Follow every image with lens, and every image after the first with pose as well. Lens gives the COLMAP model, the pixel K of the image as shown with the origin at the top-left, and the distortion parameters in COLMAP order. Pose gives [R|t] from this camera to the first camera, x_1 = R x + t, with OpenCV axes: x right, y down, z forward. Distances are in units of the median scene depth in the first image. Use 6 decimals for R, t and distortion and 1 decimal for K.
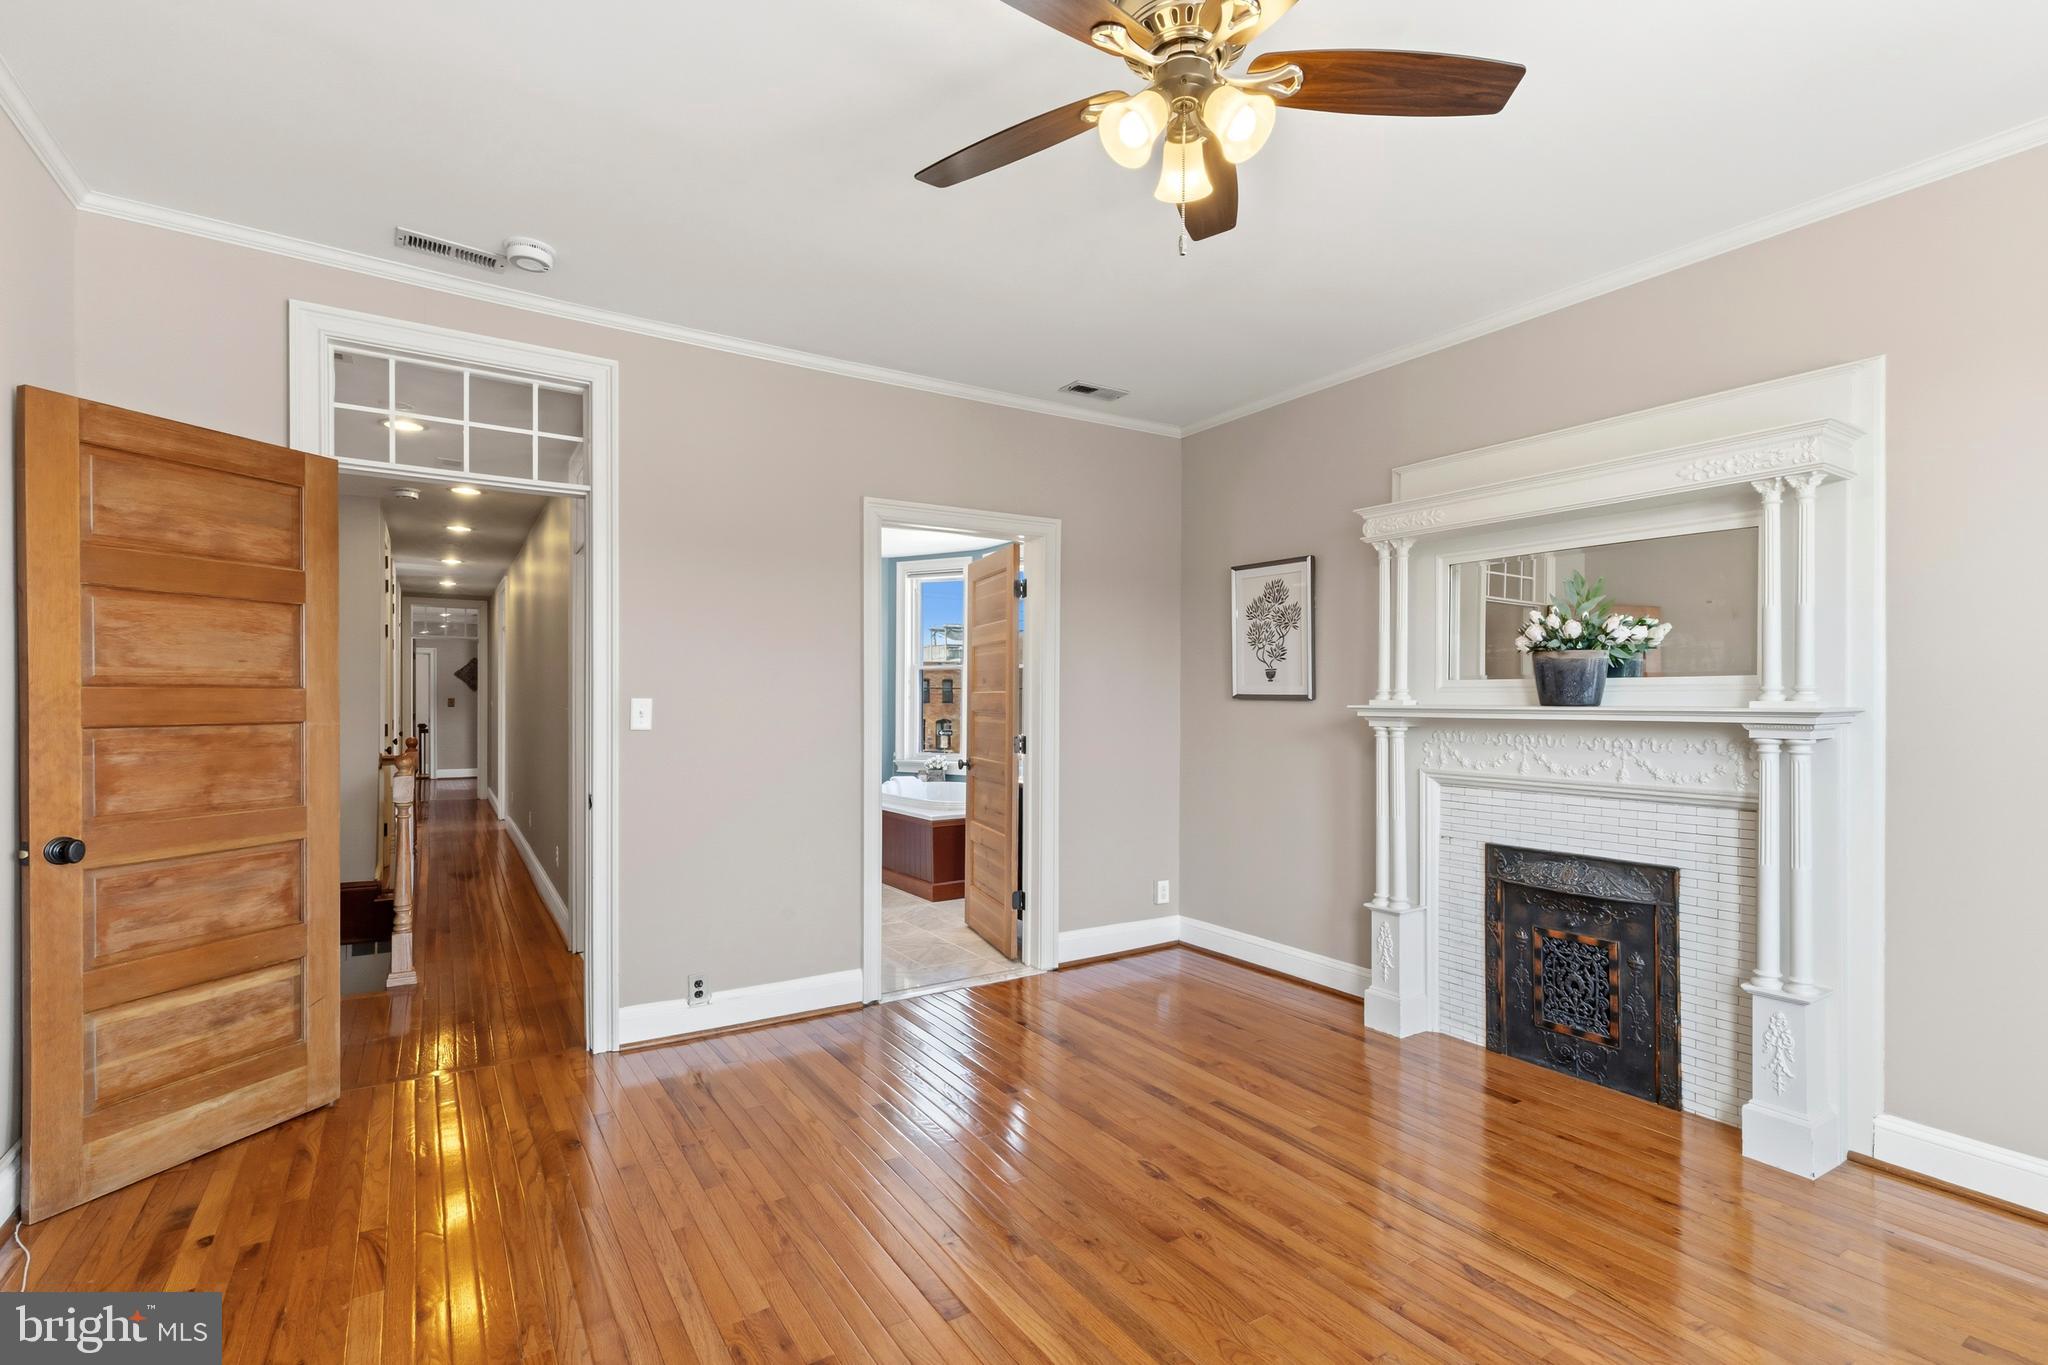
lens RADIAL K [[948.4, 0, 1019.7], [0, 948.4, 695.9], [0, 0, 1]] dist [0.006162, 0.001040]
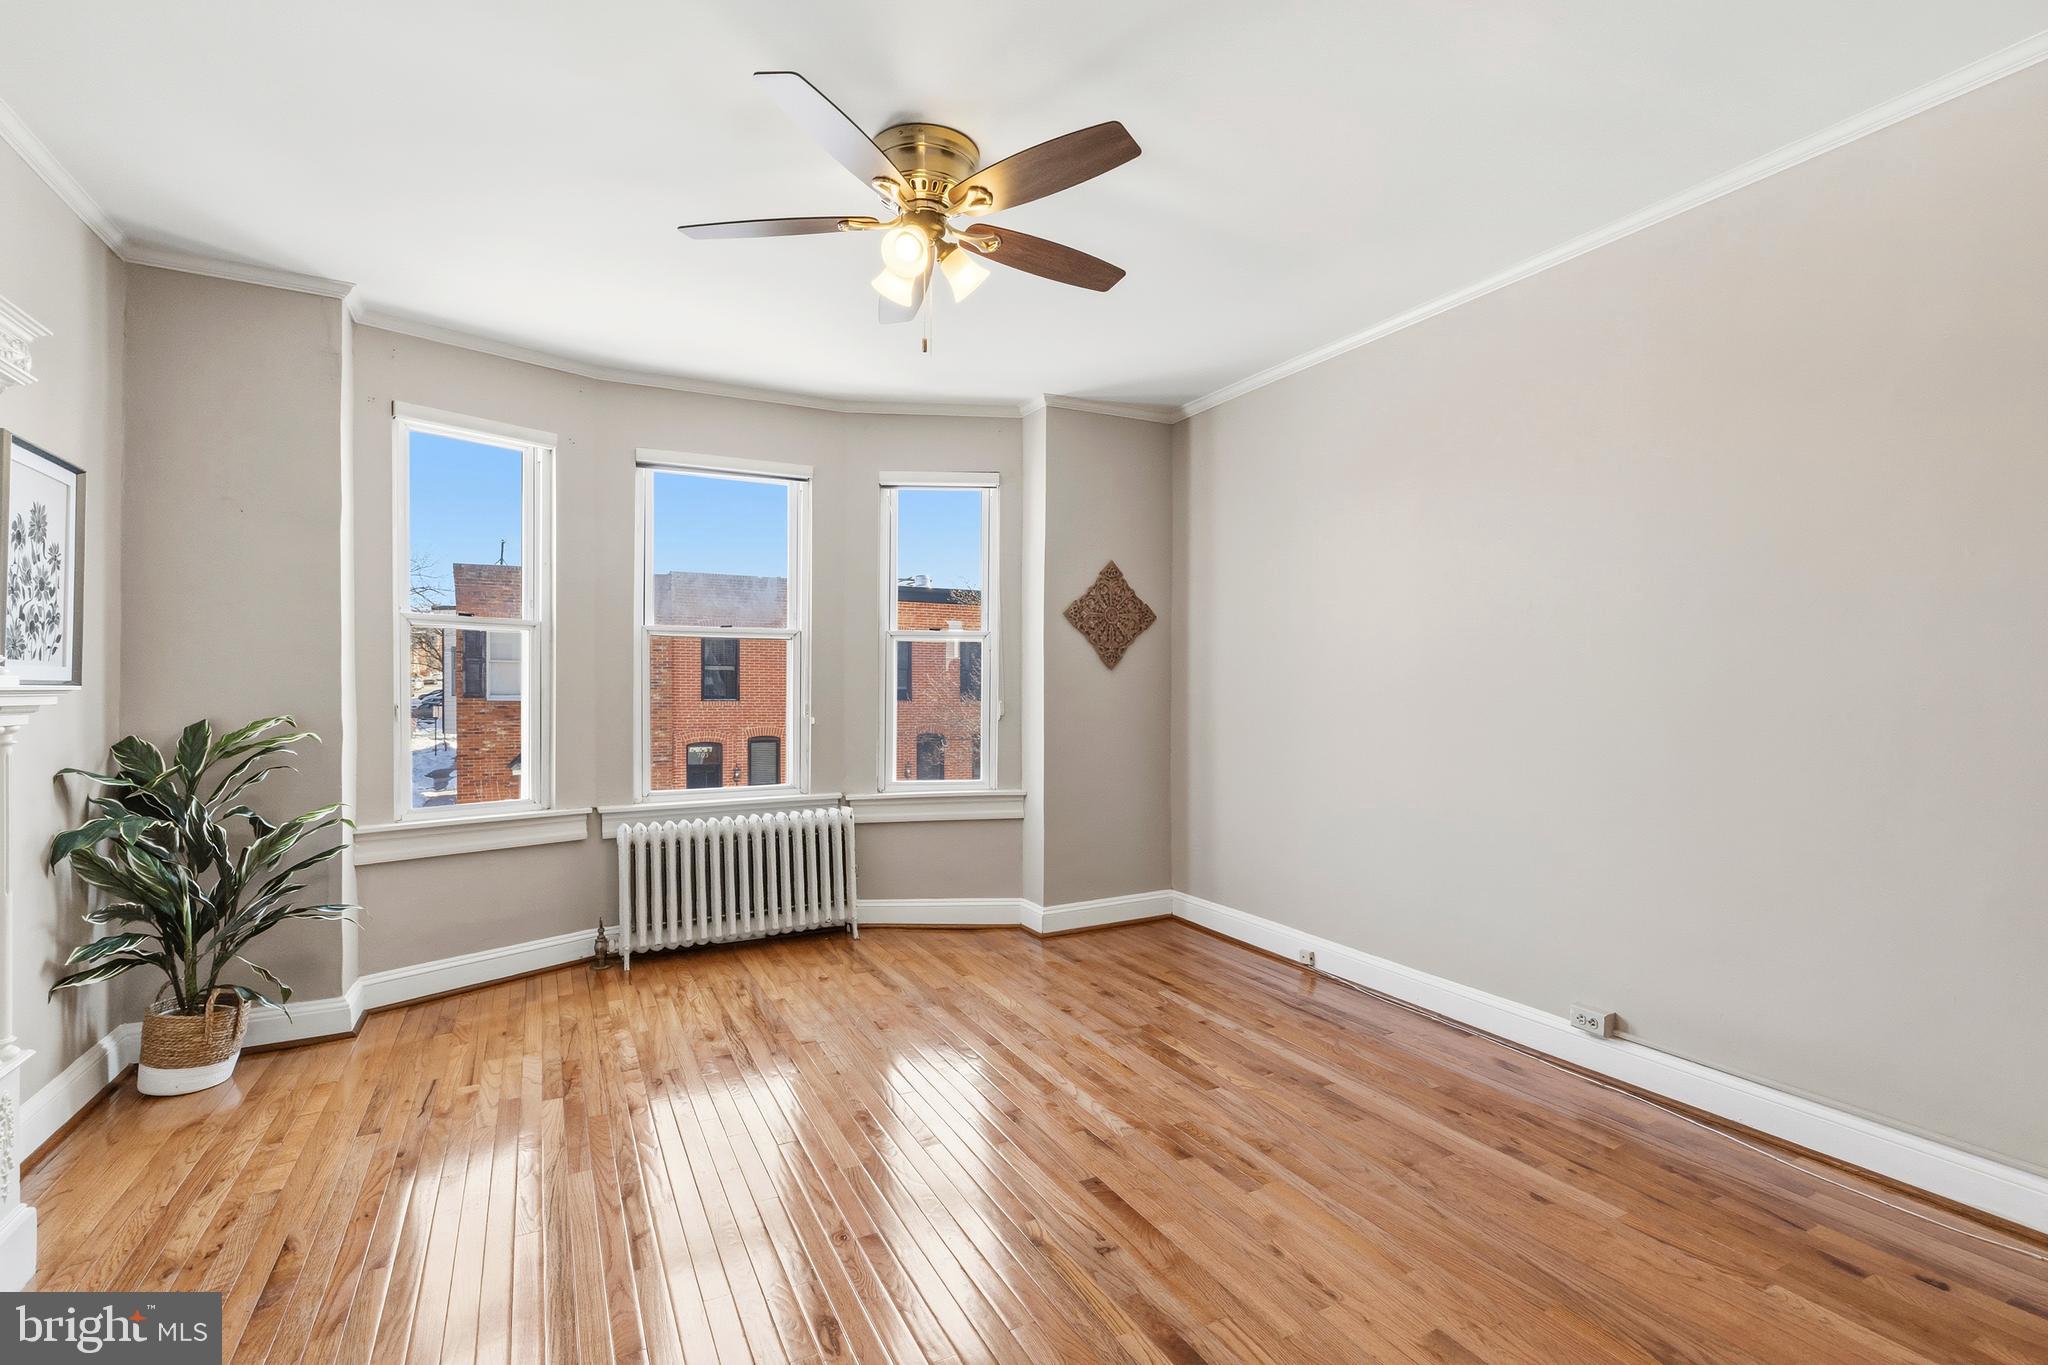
lens RADIAL K [[948.4, 0, 1035.3], [0, 948.4, 691.5], [0, 0, 1]] dist [0.006162, 0.001040]
pose [[-0.996591, -0.005064, 0.082346, -0.054536], [-0.005098, 0.999987, -0.000196, 0.010585], [-0.082344, -0.000615, -0.996604, 1.302635]]
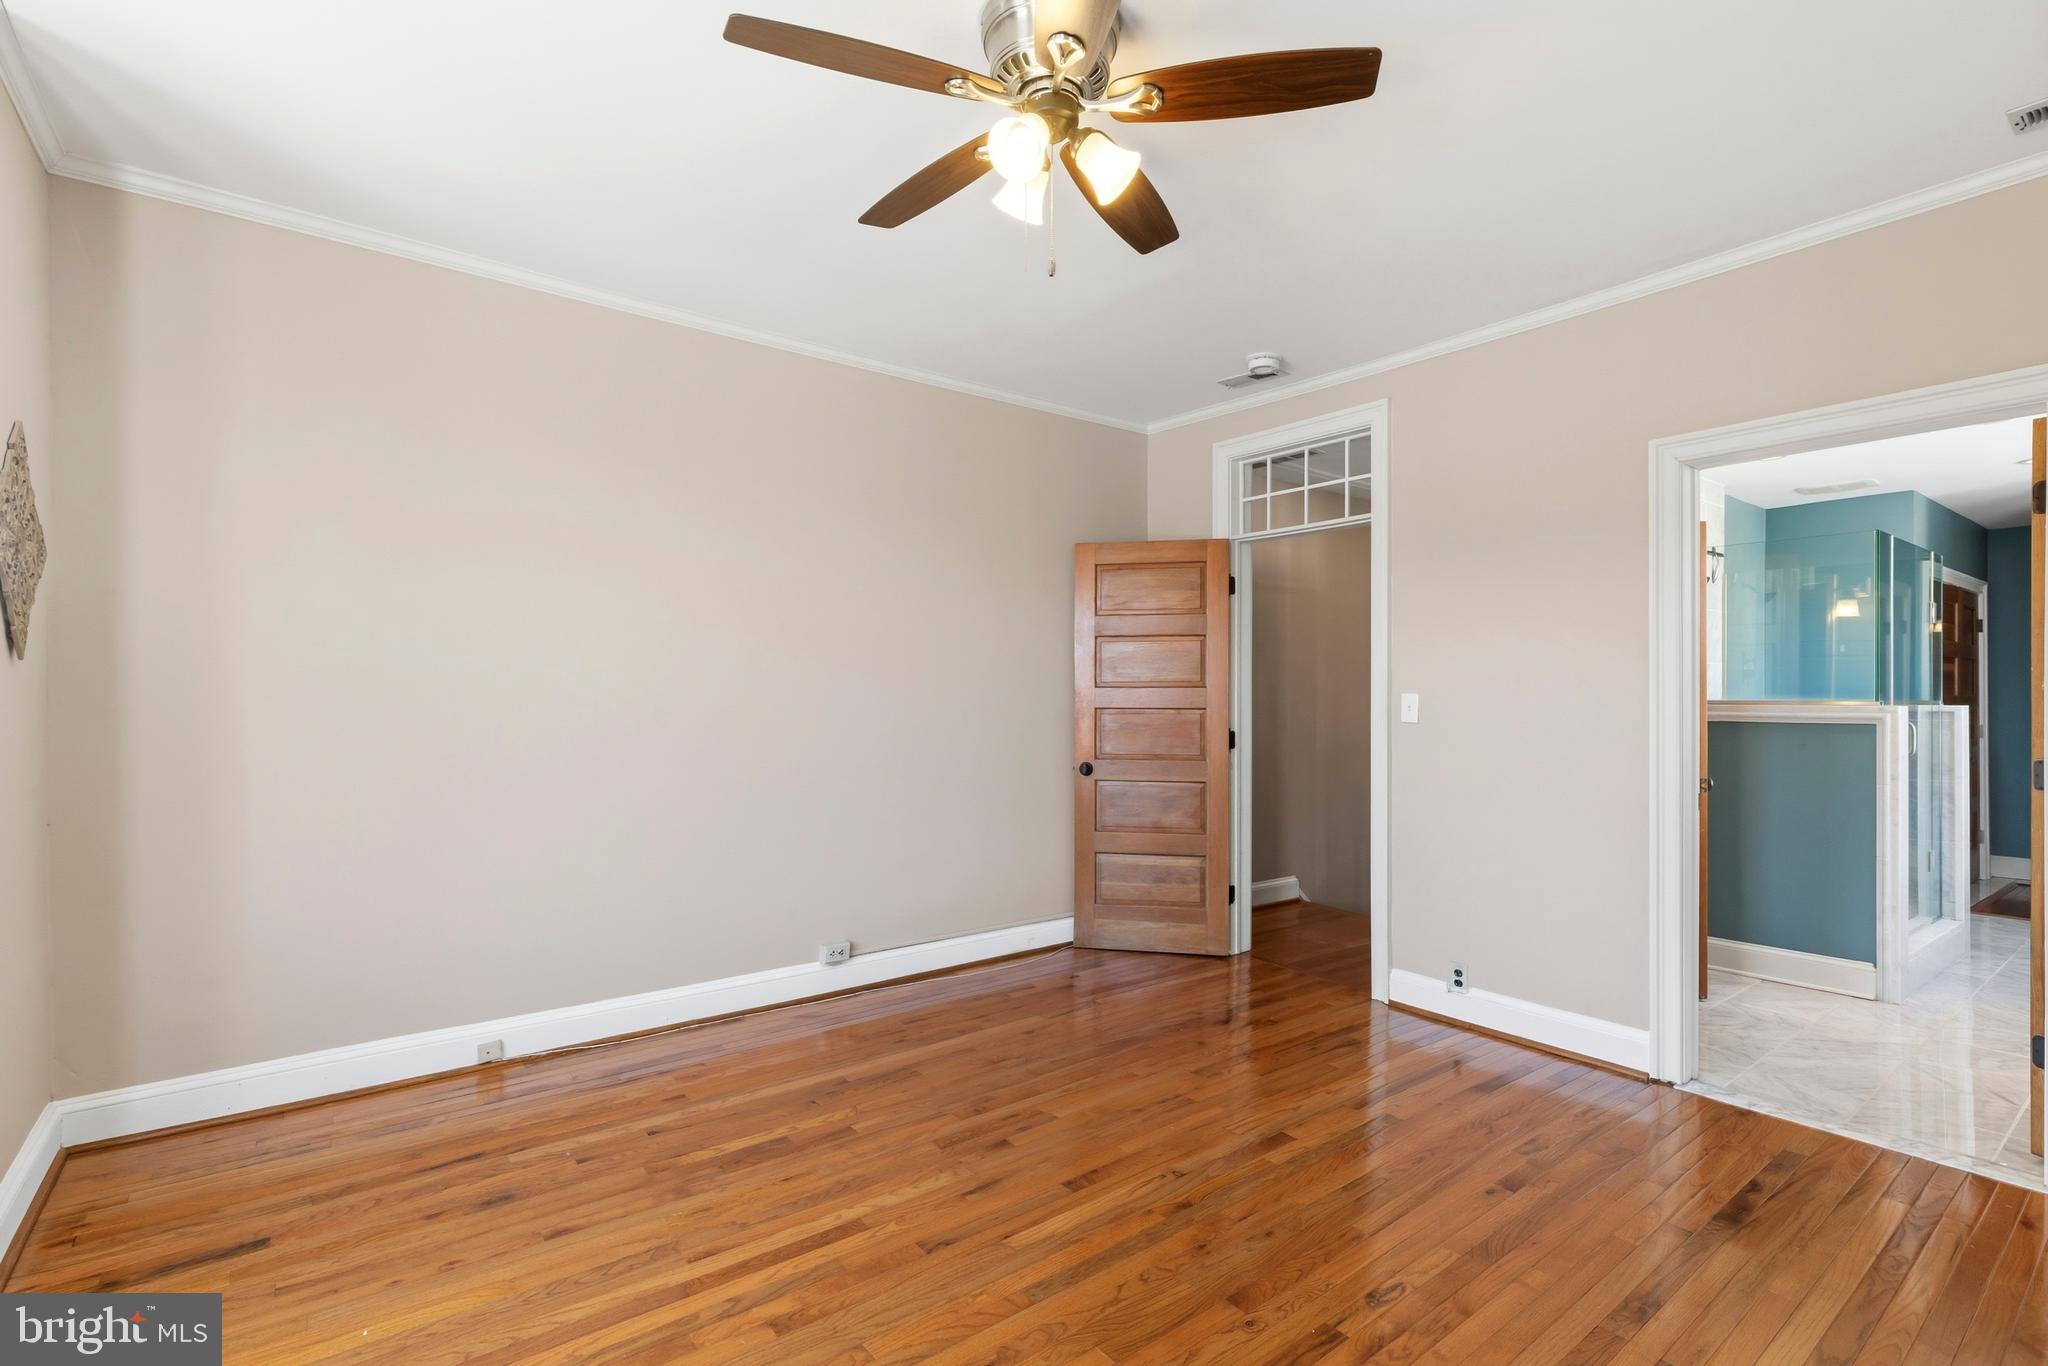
lens RADIAL K [[948.4, 0, 1044.5], [0, 948.4, 676.2], [0, 0, 1]] dist [0.006162, 0.001040]
pose [[0.103064, -0.020014, -0.994473, 0.689656], [0.001873, 0.999800, -0.019927, 0.004245], [0.994673, 0.000191, 0.103081, 0.489586]]
